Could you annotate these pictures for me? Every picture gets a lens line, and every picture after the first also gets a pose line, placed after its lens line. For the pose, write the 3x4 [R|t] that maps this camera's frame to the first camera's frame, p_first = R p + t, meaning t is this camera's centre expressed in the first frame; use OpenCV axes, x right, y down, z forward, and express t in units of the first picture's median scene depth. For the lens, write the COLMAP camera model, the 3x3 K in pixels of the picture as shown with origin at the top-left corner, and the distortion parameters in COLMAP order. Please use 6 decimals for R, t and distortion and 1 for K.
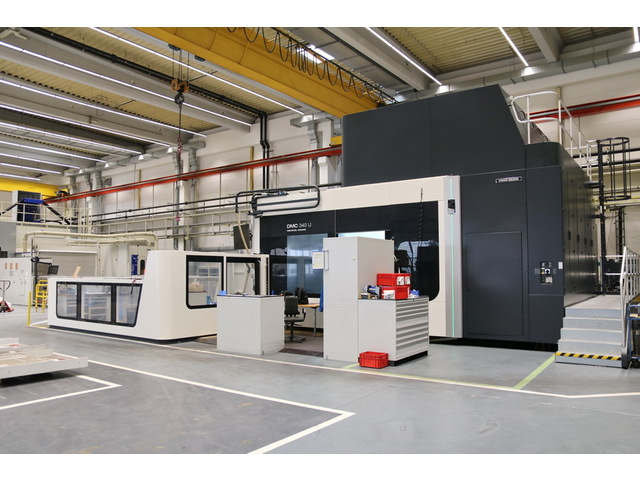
lens RADIAL K [[503.3, 0, 319.2], [0, 503.3, 245.6], [0, 0, 1]] dist [-0.121537, 0.116400]
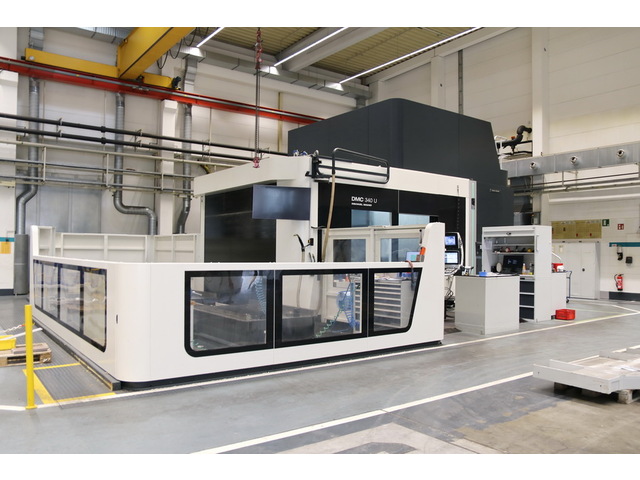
lens RADIAL K [[520.1, 0, 320.0], [0, 520.1, 240.0], [0, 0, 1]] dist [-0.125288, 0.128104]
pose [[0.303567, 0.027137, 0.952424, -0.462793], [-0.059979, 0.998156, -0.009322, 0.022266], [-0.950920, -0.054295, 0.304635, 0.383280]]
